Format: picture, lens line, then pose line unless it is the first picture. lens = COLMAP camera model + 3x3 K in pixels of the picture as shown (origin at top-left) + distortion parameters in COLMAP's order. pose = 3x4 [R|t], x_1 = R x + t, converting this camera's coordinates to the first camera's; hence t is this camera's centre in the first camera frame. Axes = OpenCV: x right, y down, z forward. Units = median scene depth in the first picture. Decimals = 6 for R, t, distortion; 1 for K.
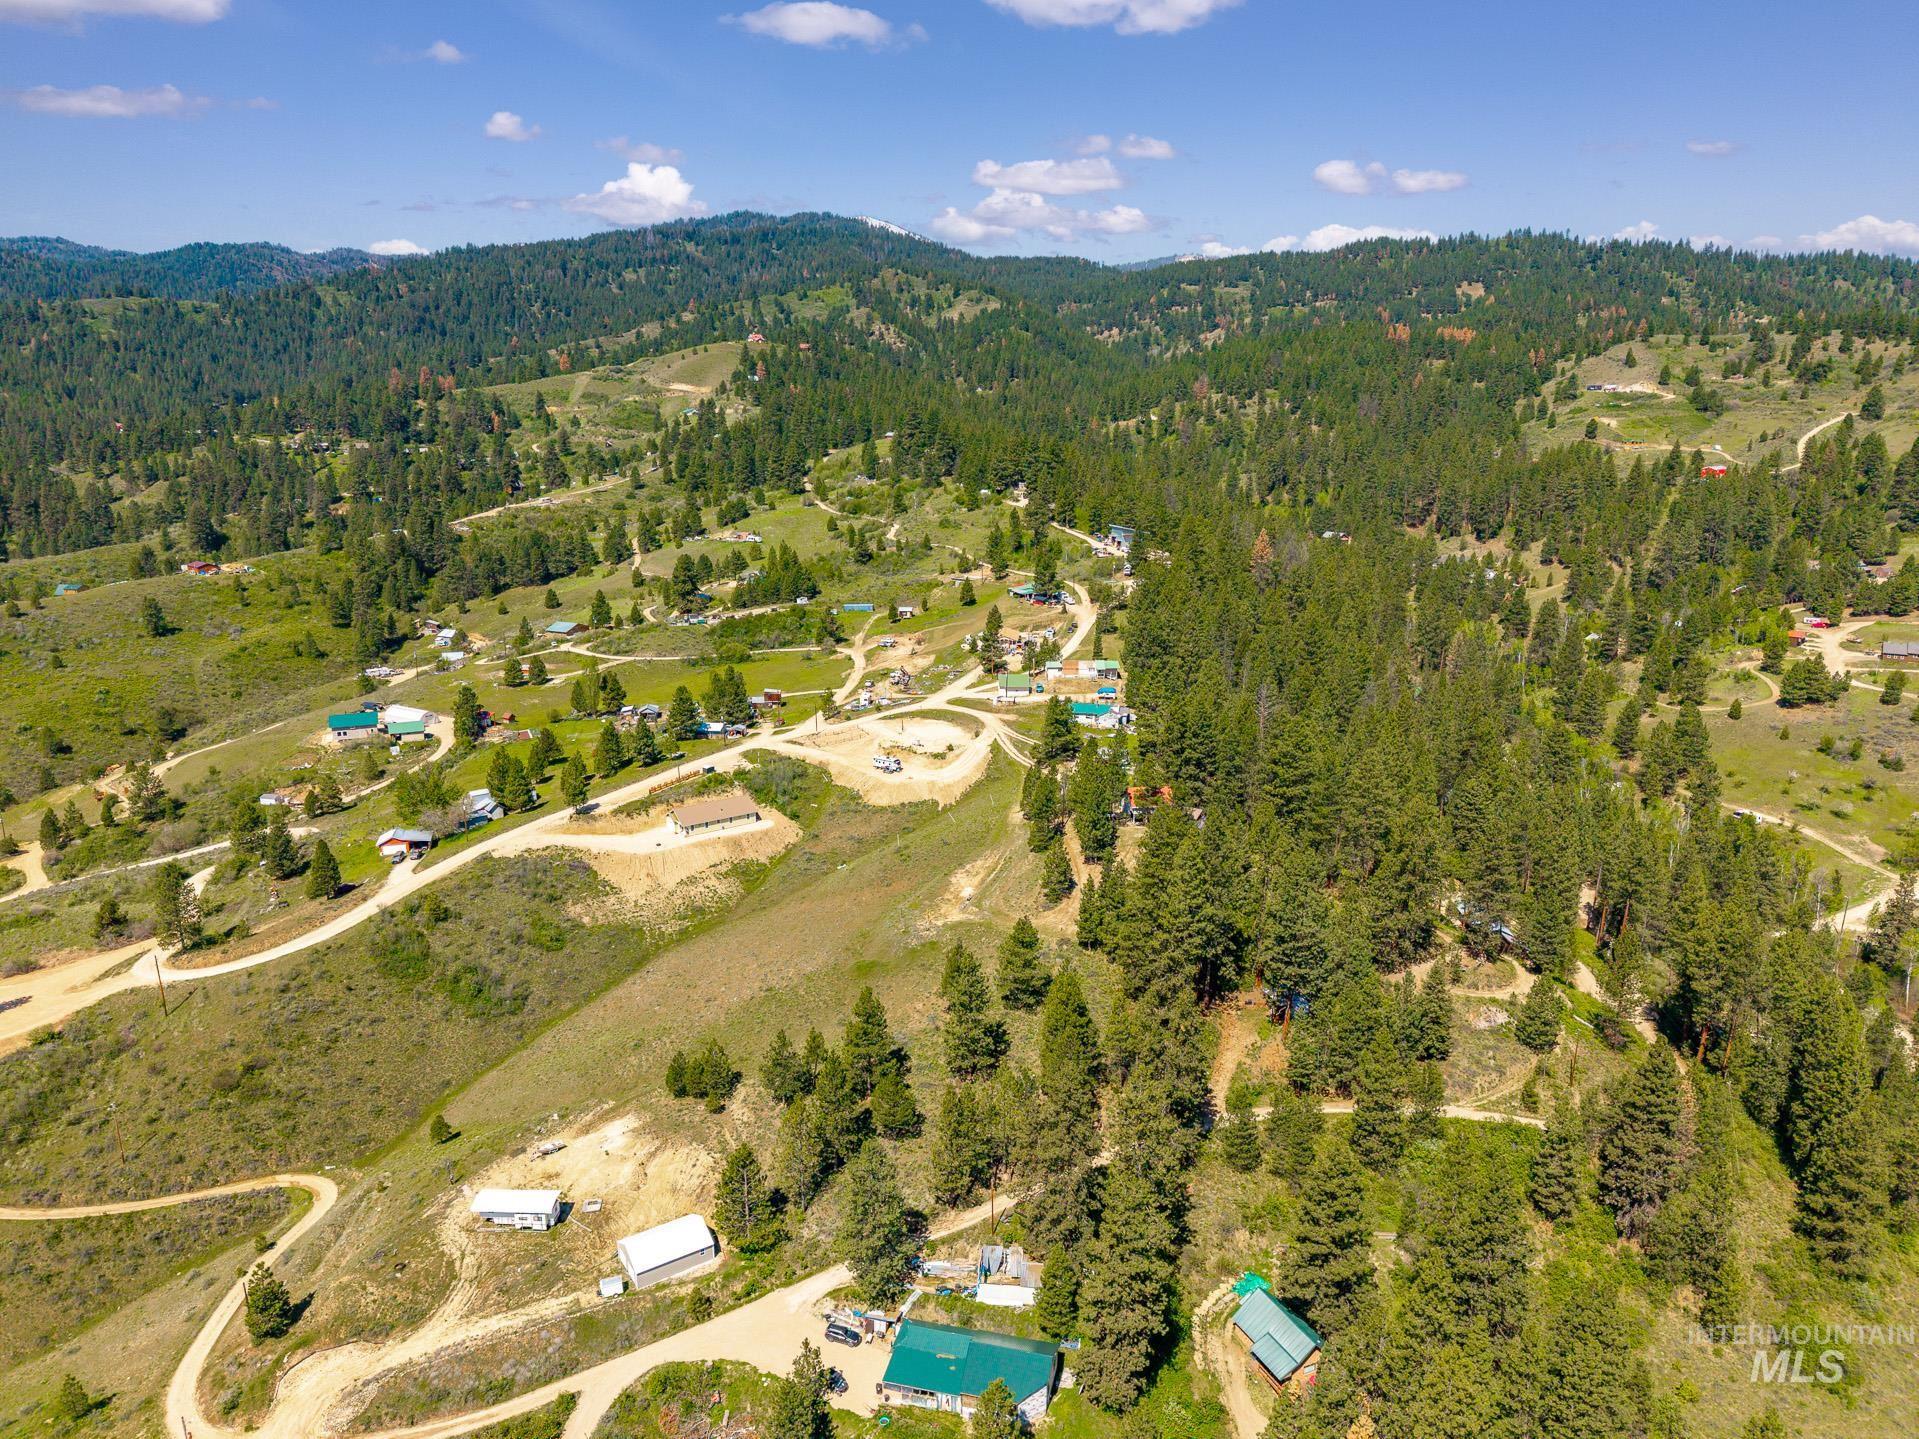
lens RADIAL K [[1289.7, 0, 959.5], [0, 1289.7, 719.5], [0, 0, 1]] dist [0.022687, -0.023108]
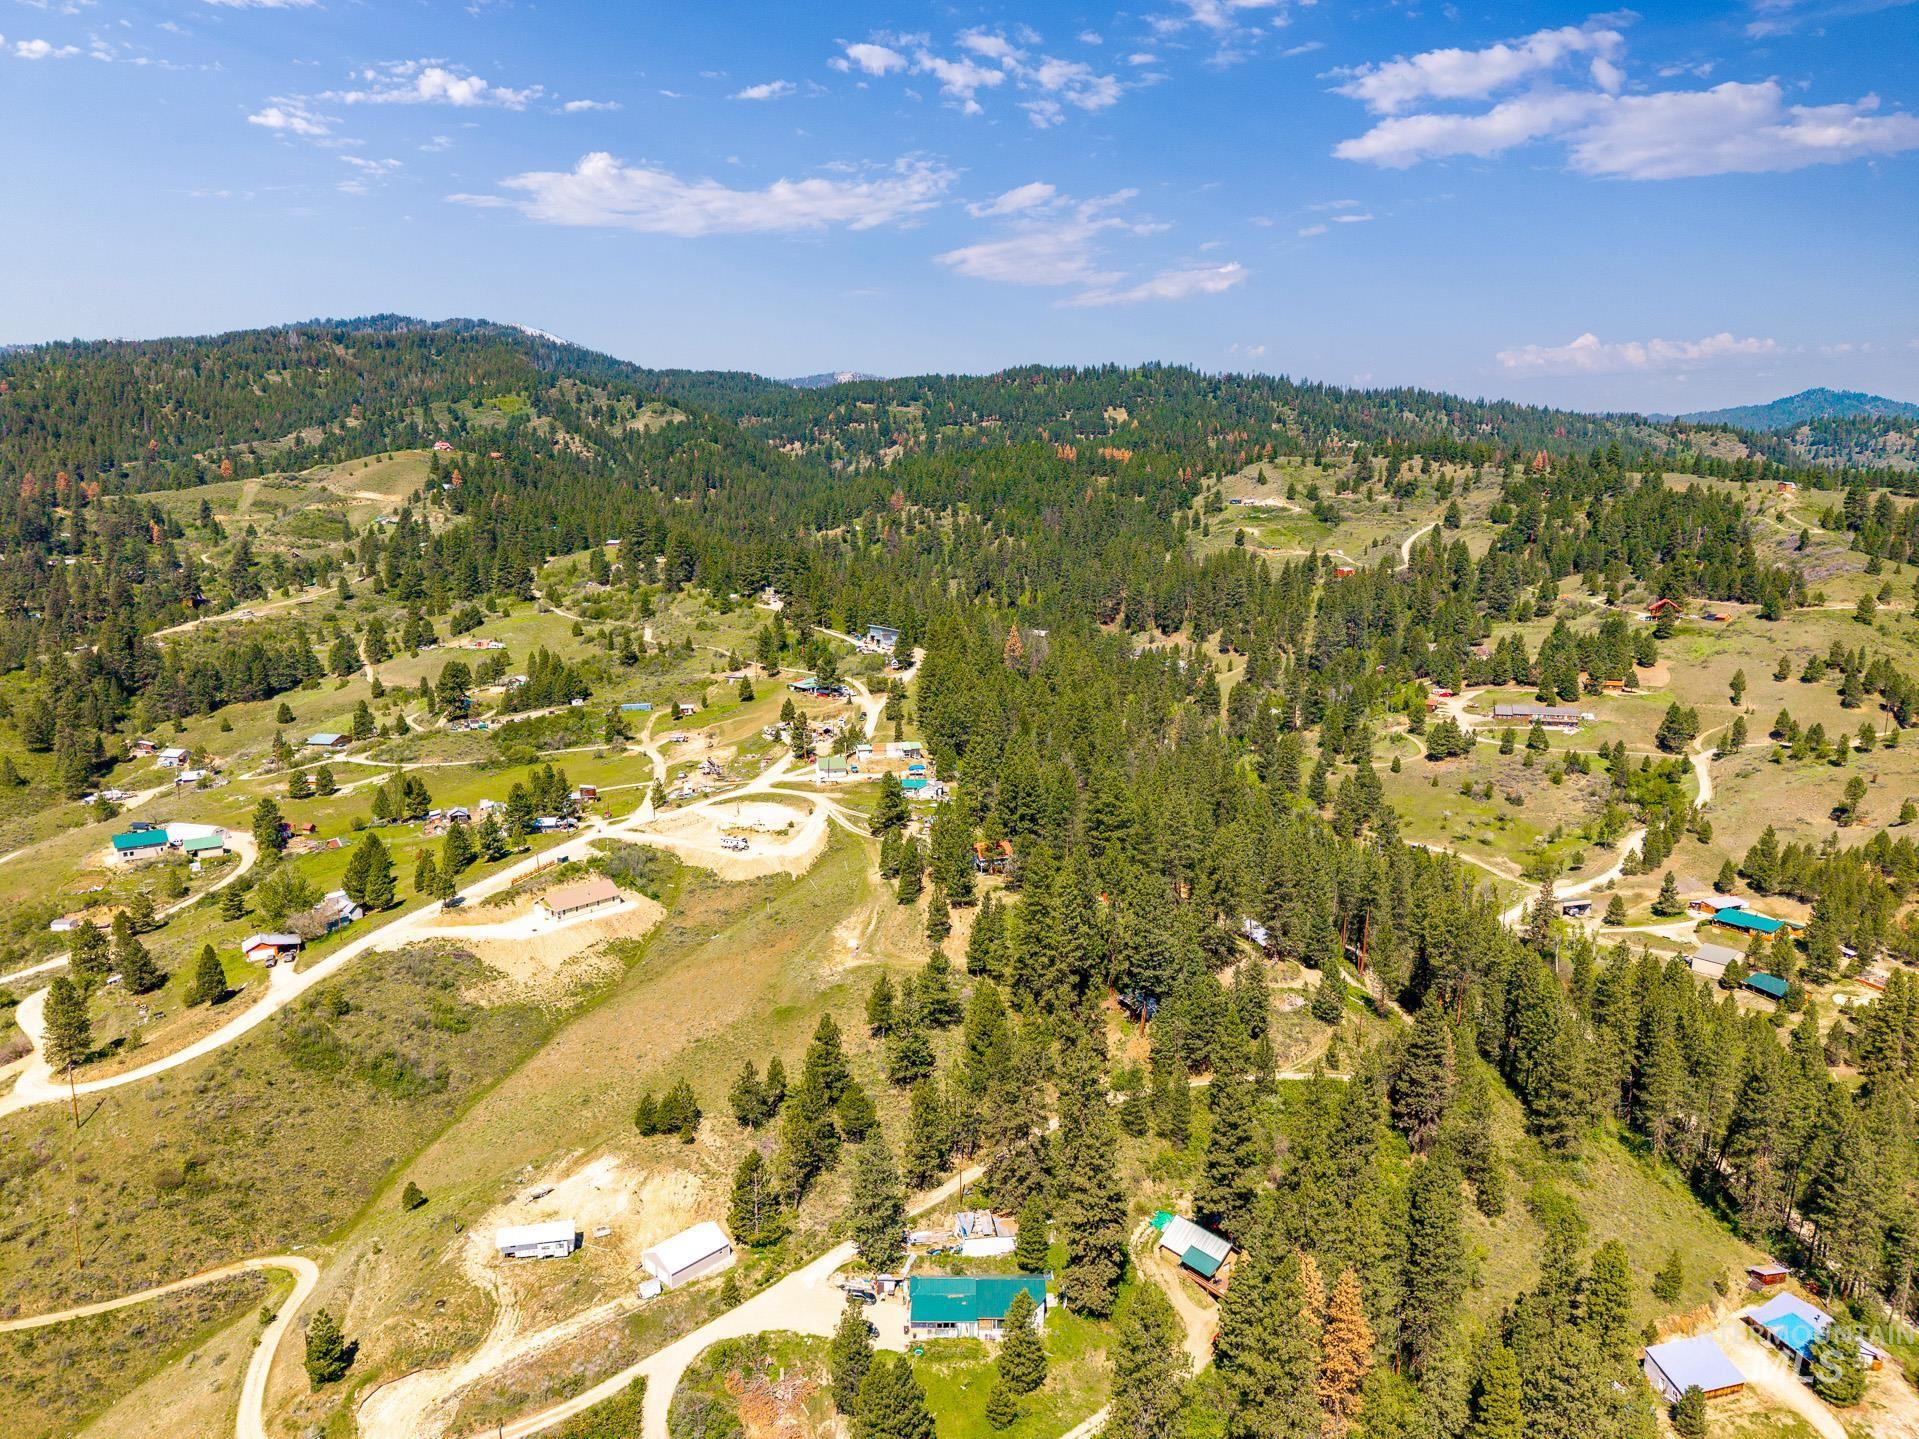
lens RADIAL K [[1290.9, 0, 959.5], [0, 1290.9, 719.5], [0, 0, 1]] dist [0.020209, -0.018591]
pose [[0.967424, -0.038079, 0.250281, -0.161507], [0.058075, 0.995640, -0.072999, 0.024311], [-0.246410, 0.085156, 0.965417, -0.120688]]
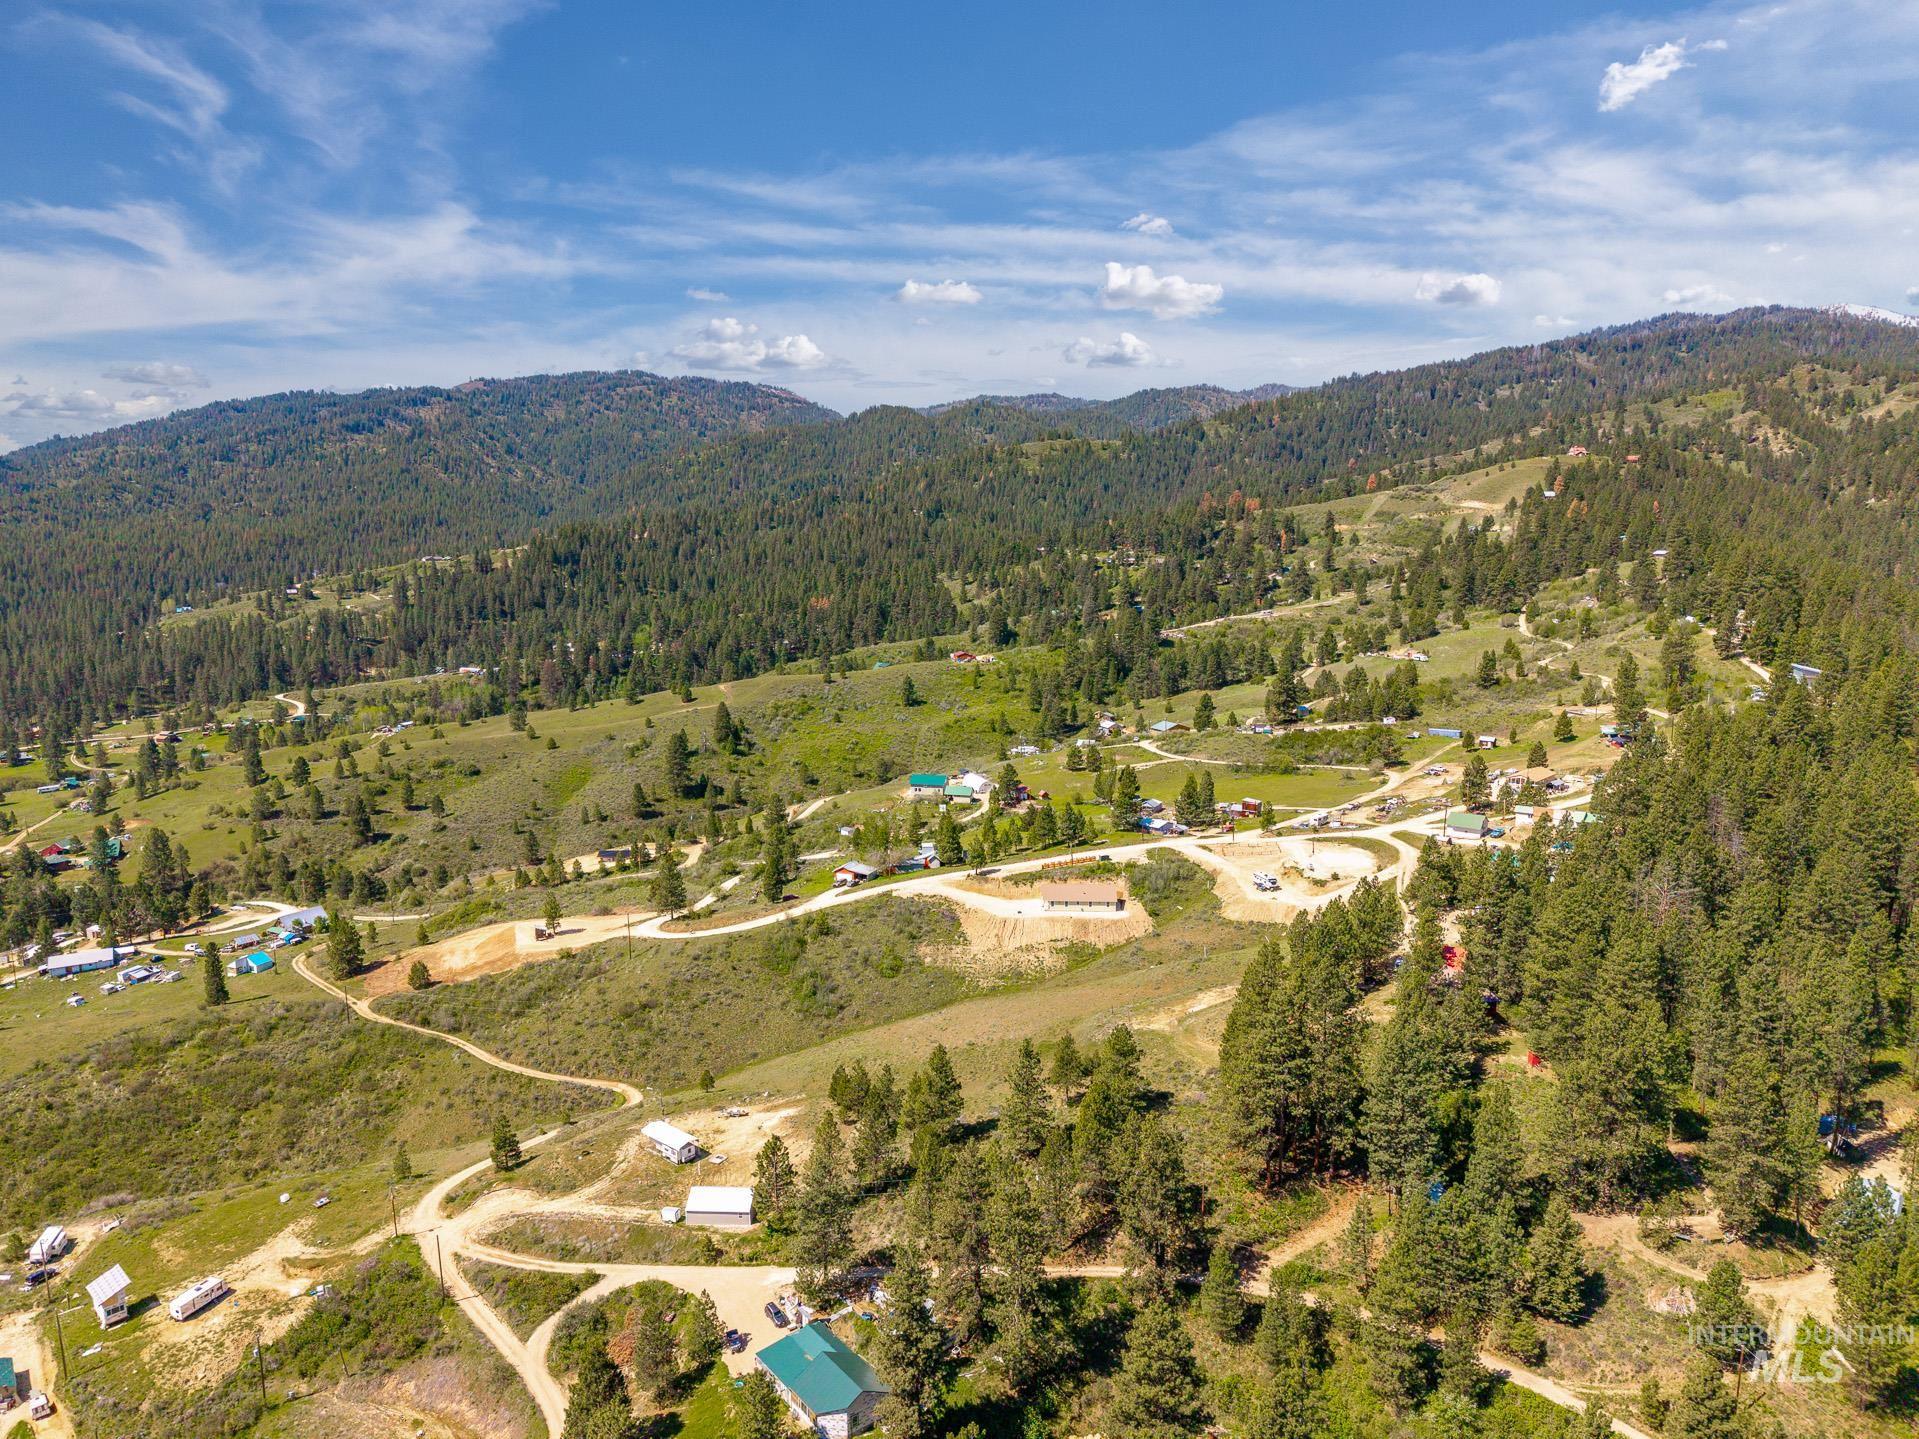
lens RADIAL K [[1282.6, 0, 959.5], [0, 1282.6, 719.5], [0, 0, 1]] dist [0.066897, -0.100125]
pose [[0.785301, 0.089084, -0.612672, 0.409486], [-0.141921, 0.989145, -0.038084, -0.019835], [0.602629, 0.116858, 0.789419, 0.067069]]
